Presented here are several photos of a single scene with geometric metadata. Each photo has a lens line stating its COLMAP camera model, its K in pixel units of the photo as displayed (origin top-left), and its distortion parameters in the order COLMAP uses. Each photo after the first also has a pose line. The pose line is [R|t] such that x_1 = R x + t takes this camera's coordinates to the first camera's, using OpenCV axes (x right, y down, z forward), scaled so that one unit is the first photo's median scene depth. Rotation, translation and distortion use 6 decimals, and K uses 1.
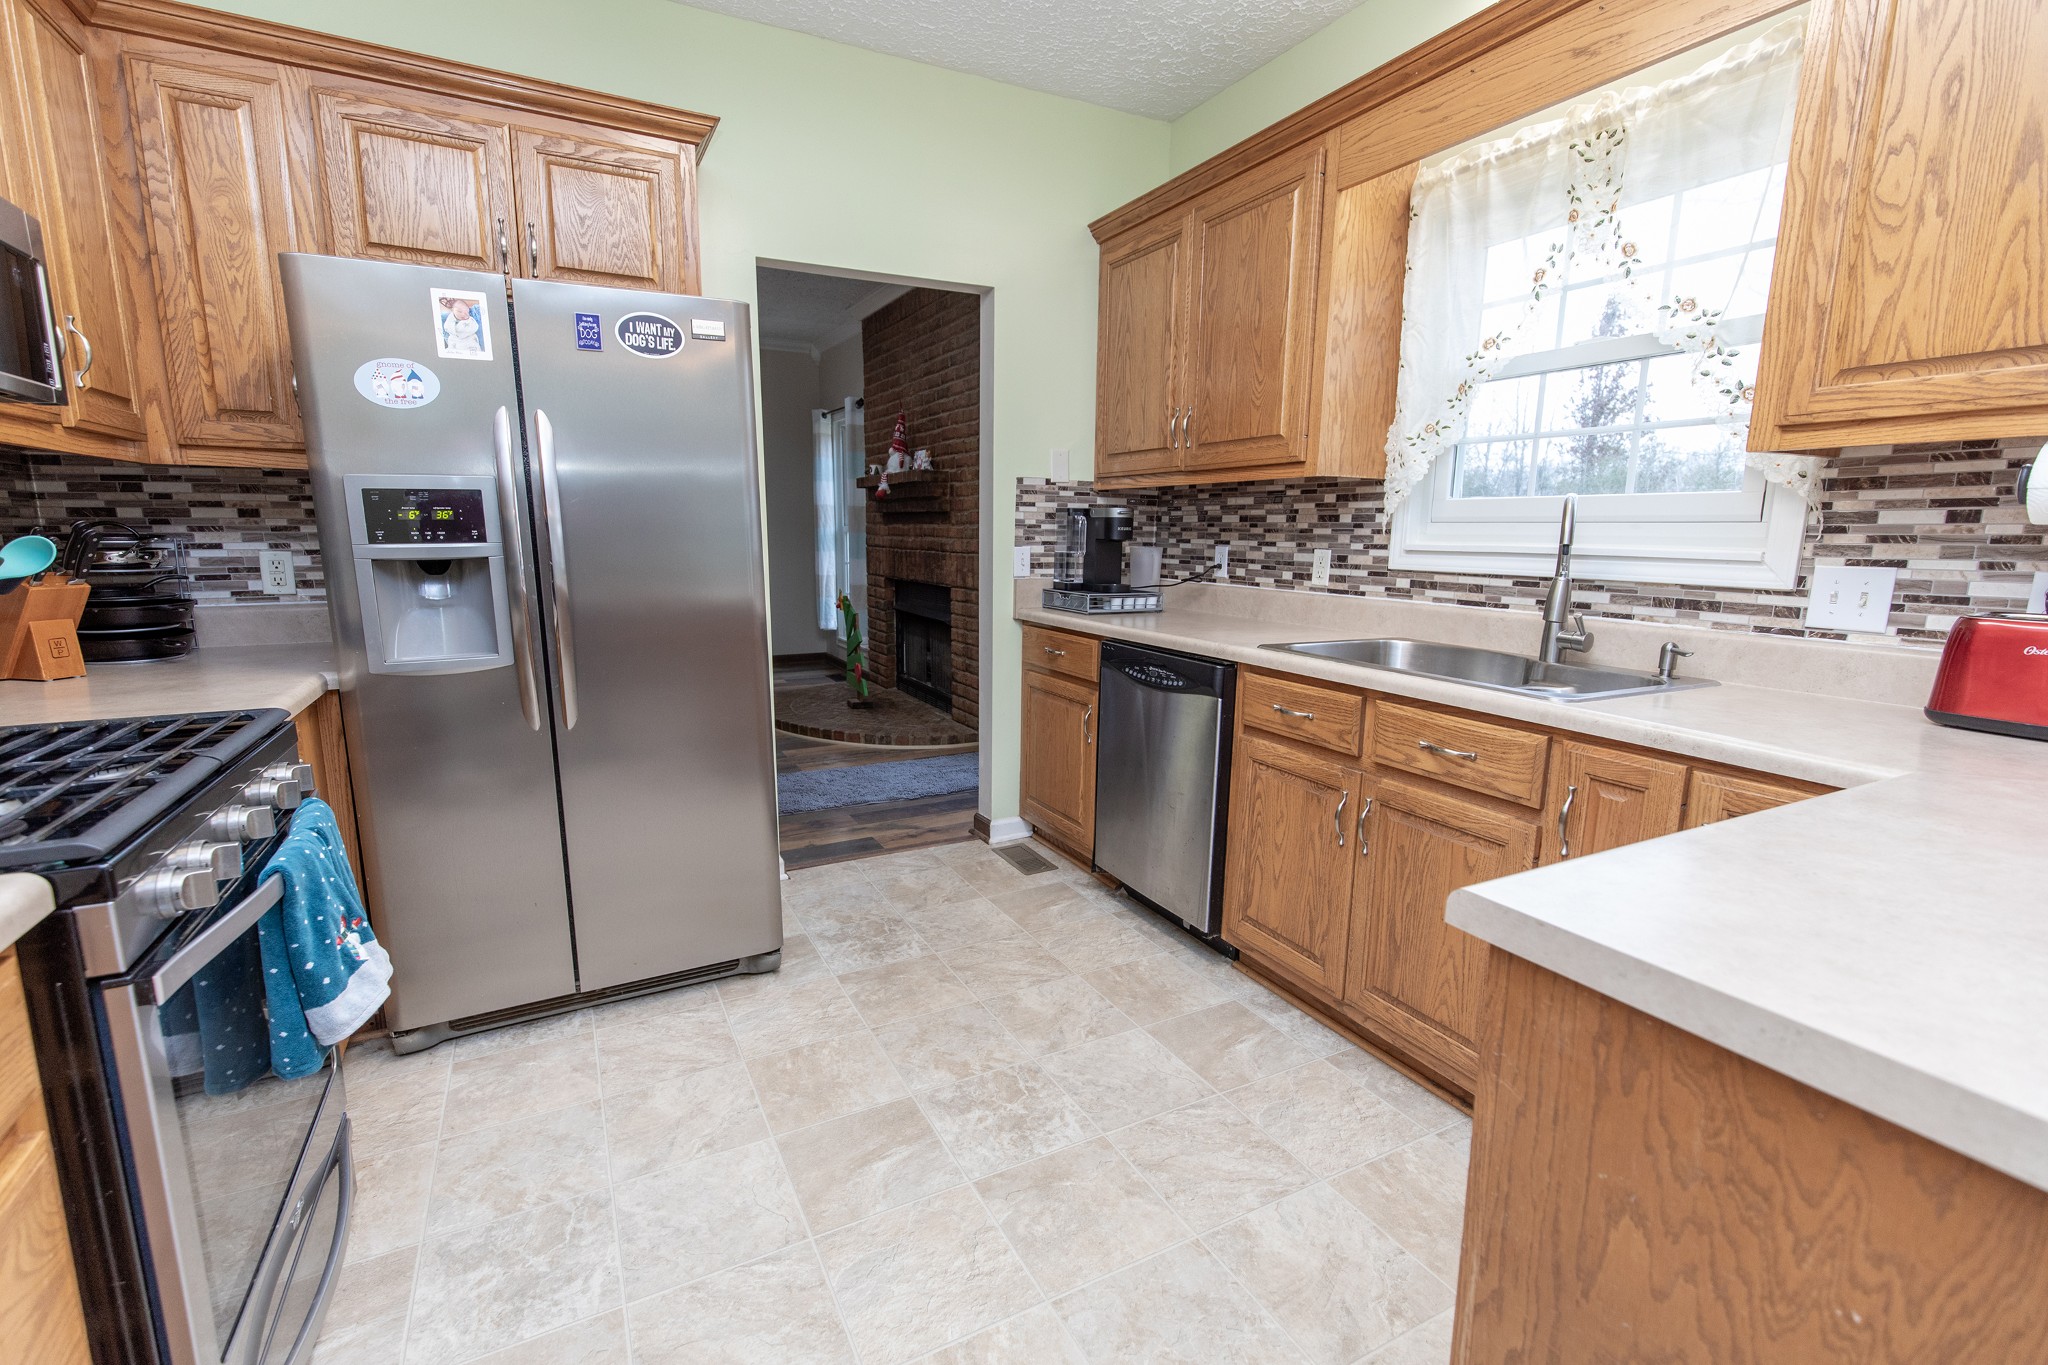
lens RADIAL K [[912.9, 0, 1017.2], [0, 912.9, 689.9], [0, 0, 1]] dist [0.003814, 0.000247]
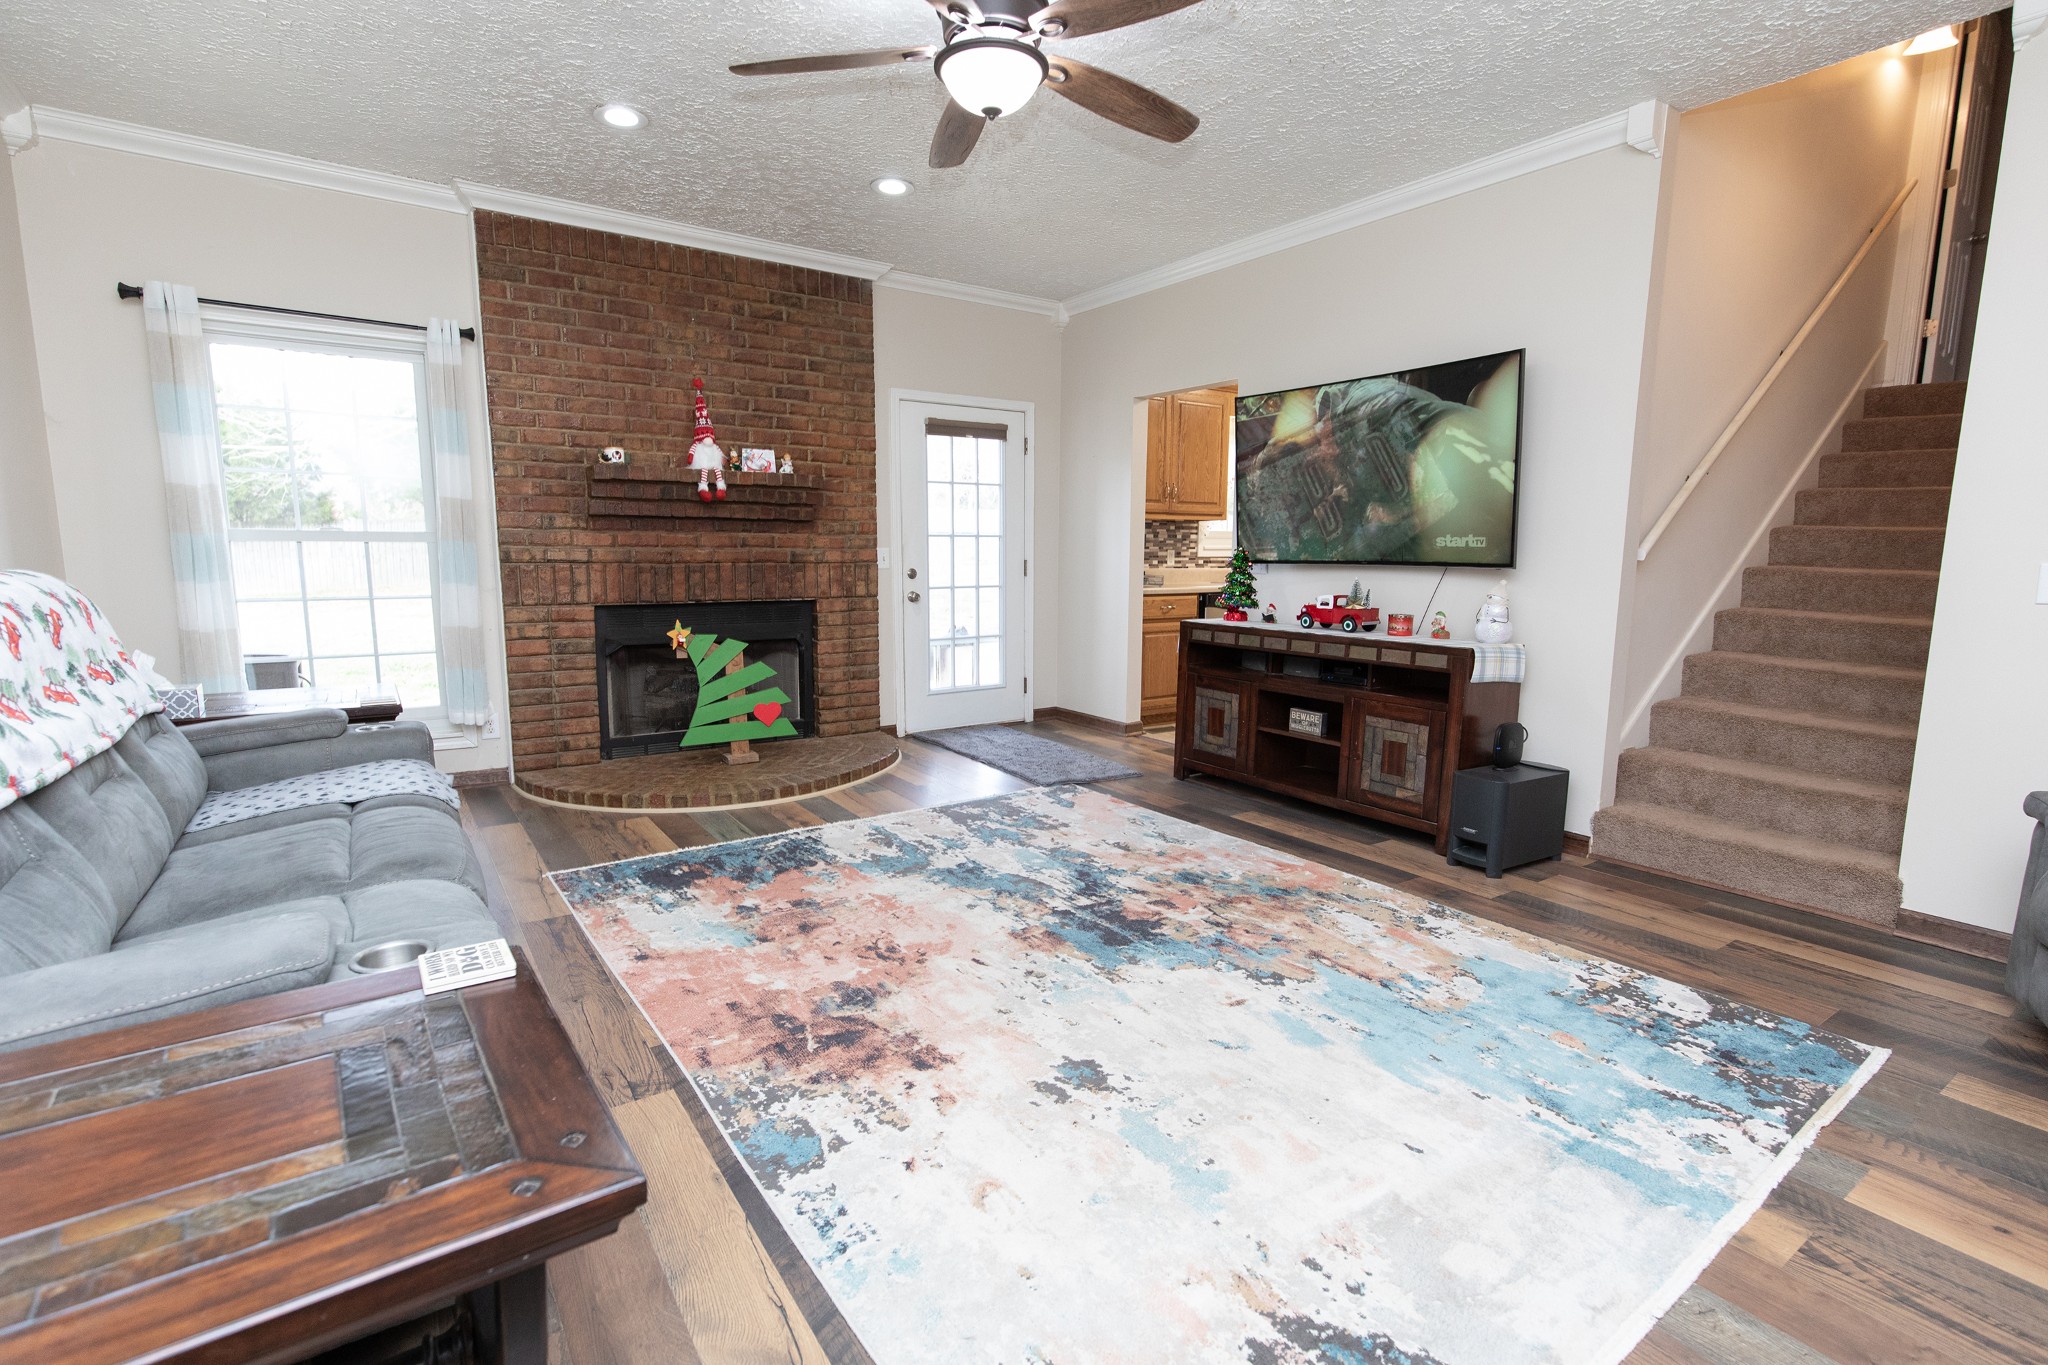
lens RADIAL K [[950.5, 0, 1014.2], [0, 950.5, 678.4], [0, 0, 1]] dist [0.010719, 0.000257]
pose [[-0.134615, -0.145006, 0.980231, -3.098268], [0.166772, 0.971808, 0.166662, -0.469628], [-0.976763, 0.185910, -0.106638, 2.629314]]
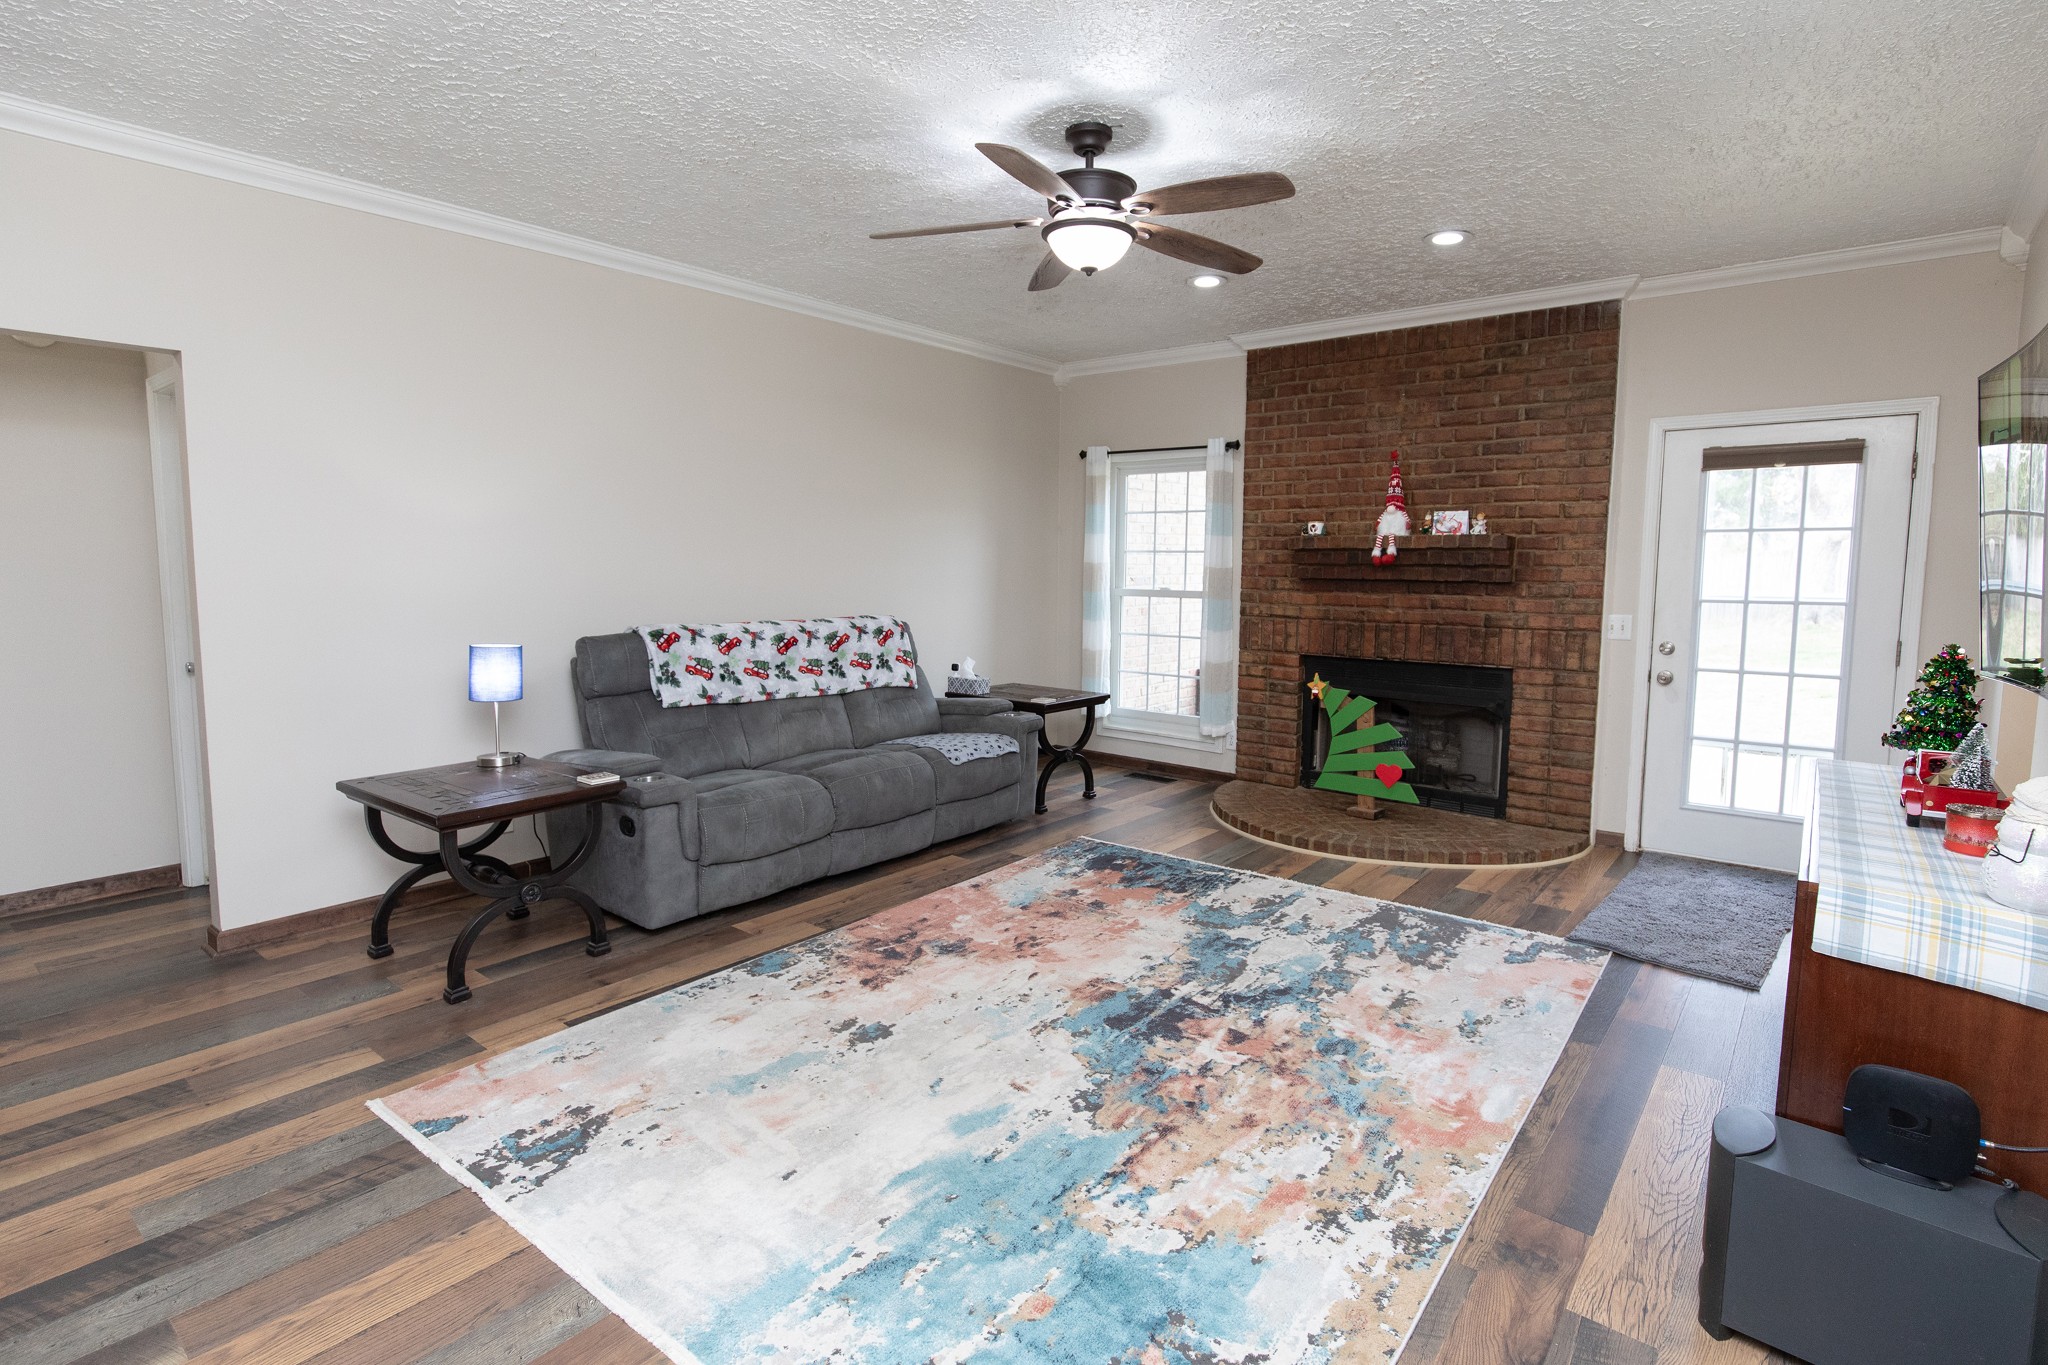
lens RADIAL K [[999.9, 0, 1070.9], [0, 999.9, 653.4], [0, 0, 1]] dist [0.013378, 0.000045]
pose [[0.902671, -0.039319, 0.428531, -2.441737], [0.074392, 0.995082, -0.065398, -0.278093], [-0.423852, 0.090912, 0.901157, 0.935873]]
